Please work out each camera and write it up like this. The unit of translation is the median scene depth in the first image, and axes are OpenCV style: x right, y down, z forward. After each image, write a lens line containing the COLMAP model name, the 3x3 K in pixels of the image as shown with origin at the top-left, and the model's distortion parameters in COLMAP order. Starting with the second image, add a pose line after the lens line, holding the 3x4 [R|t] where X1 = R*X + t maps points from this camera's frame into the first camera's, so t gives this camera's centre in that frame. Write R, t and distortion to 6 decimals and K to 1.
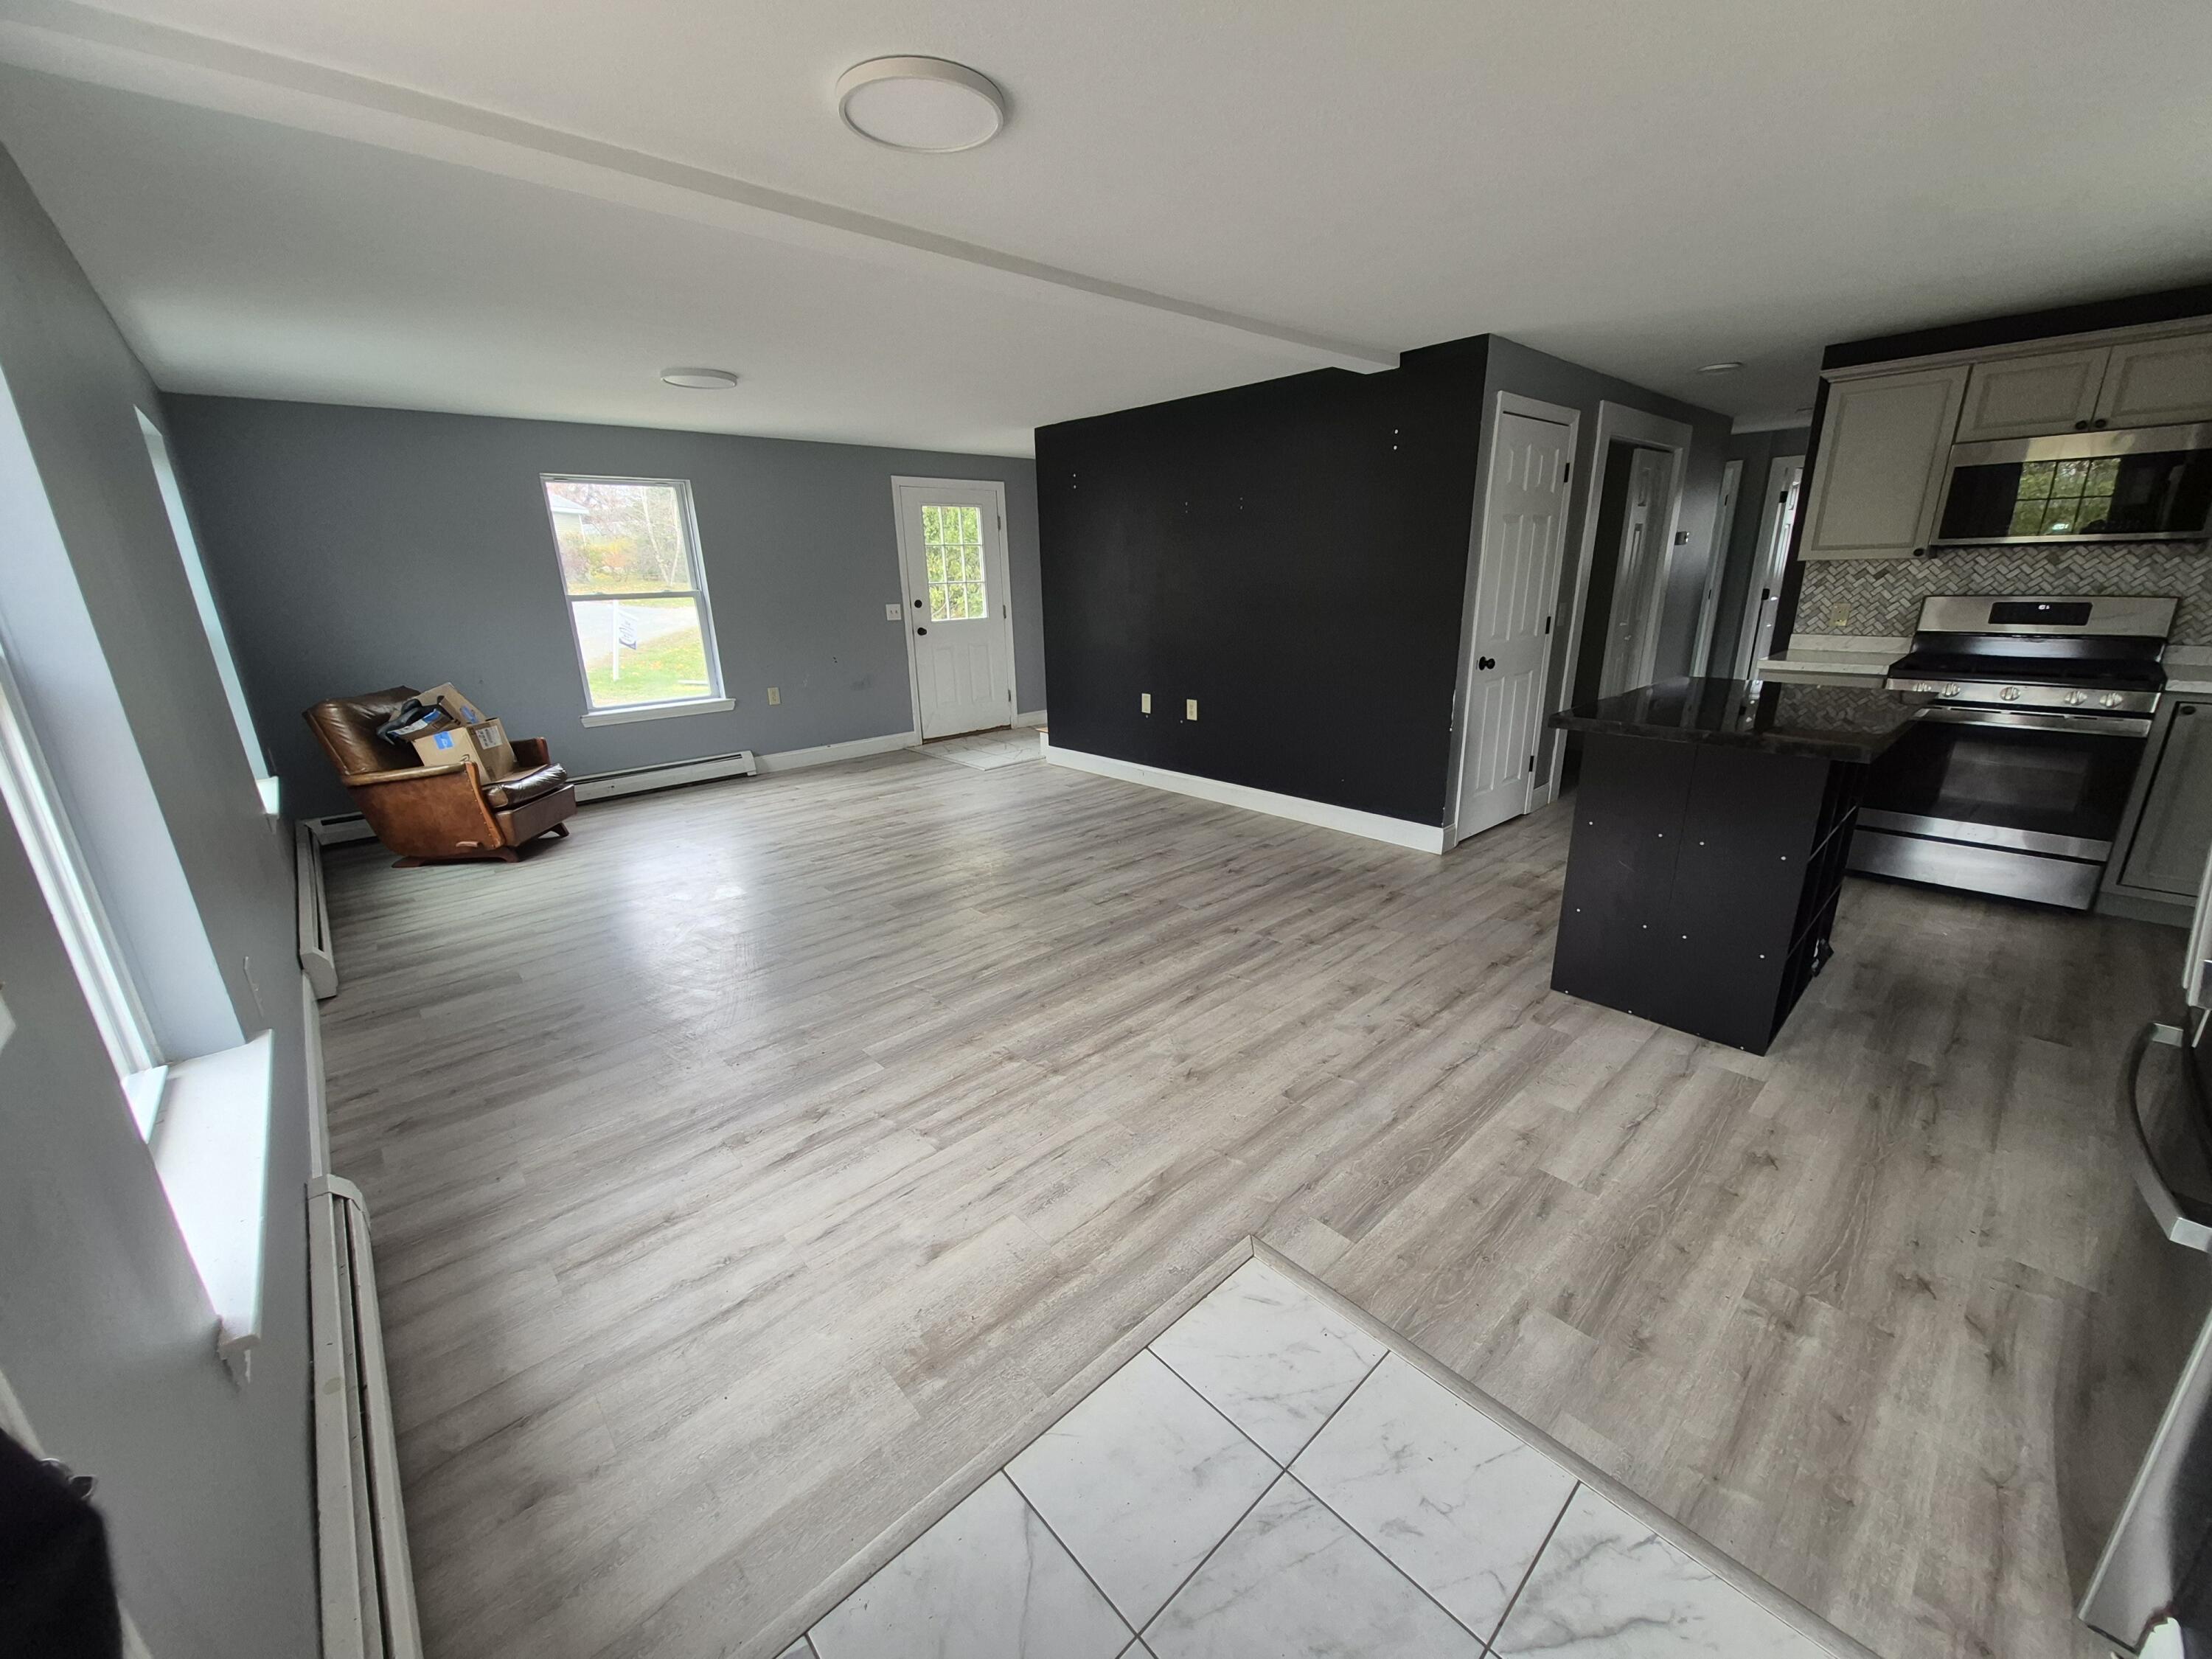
lens RADIAL K [[868.3, 0, 1106.0], [0, 868.3, 829.5], [0, 0, 1]] dist [-0.000806, -0.000357]
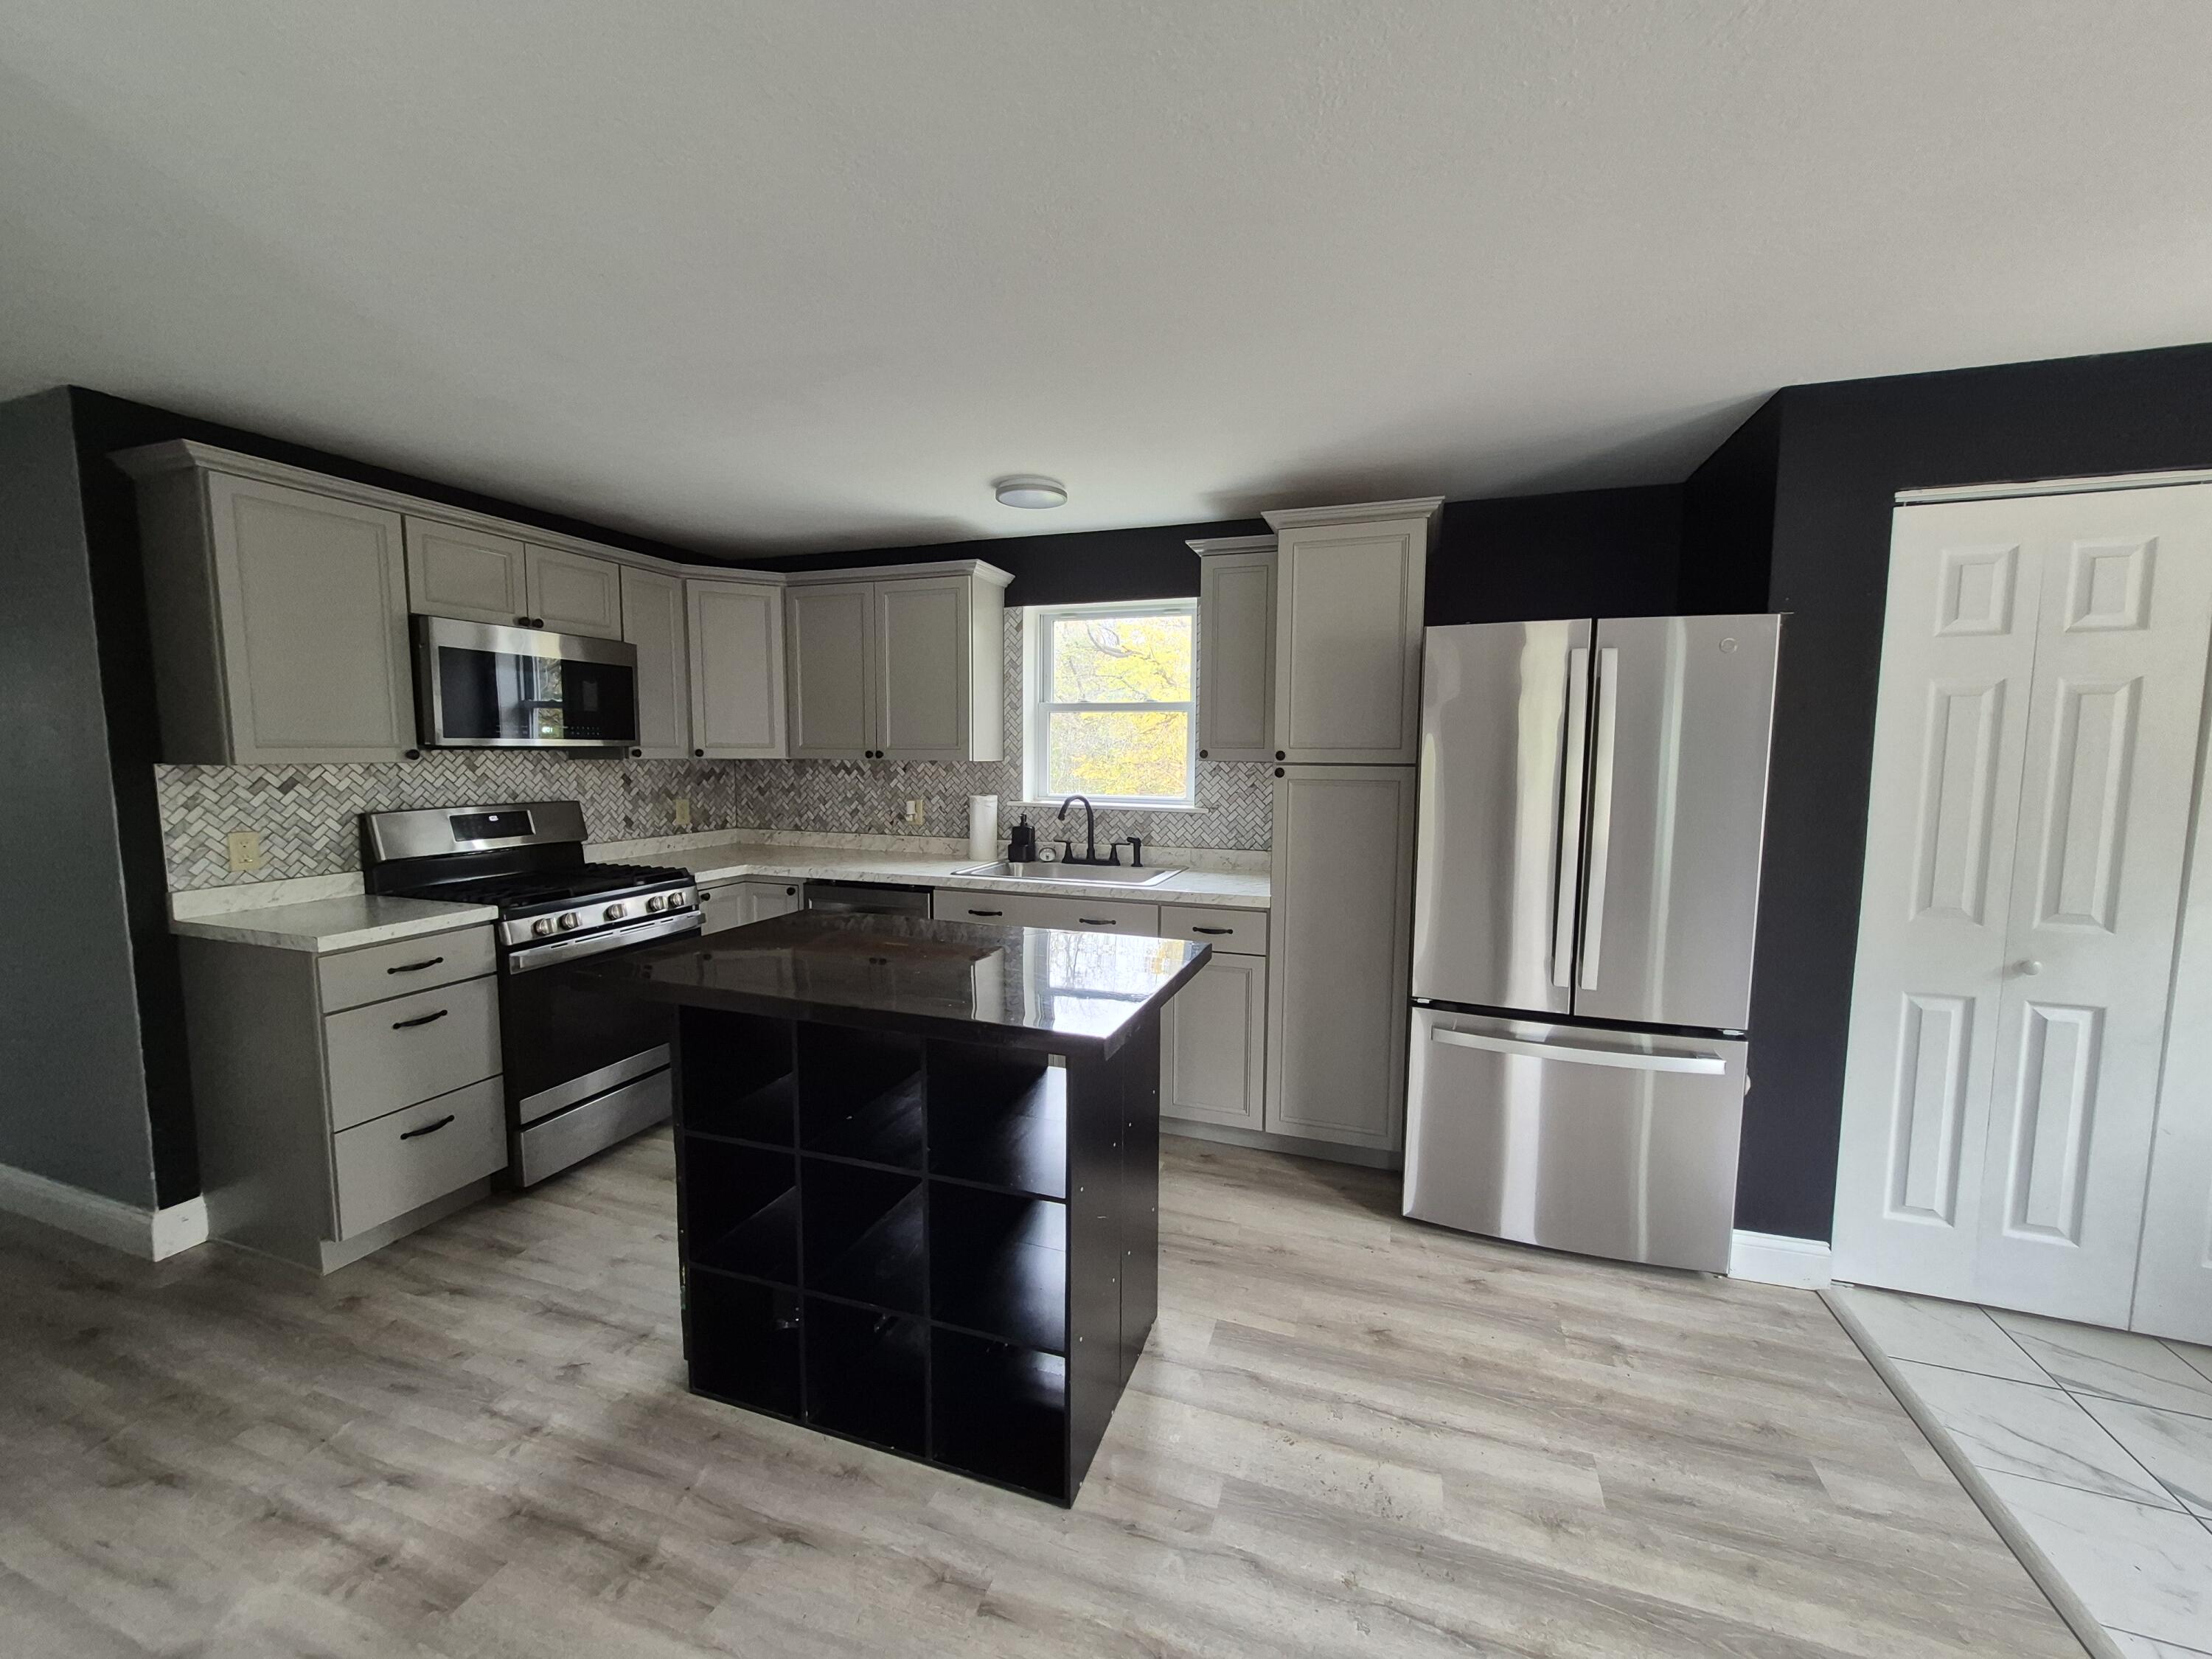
lens RADIAL K [[868.3, 0, 1106.0], [0, 868.3, 829.5], [0, 0, 1]] dist [-0.000806, -0.000357]
pose [[-0.476196, -0.056261, 0.877538, 0.058066], [0.261587, 0.943708, 0.202453, -0.407817], [-0.839530, 0.325960, -0.434673, 1.354337]]
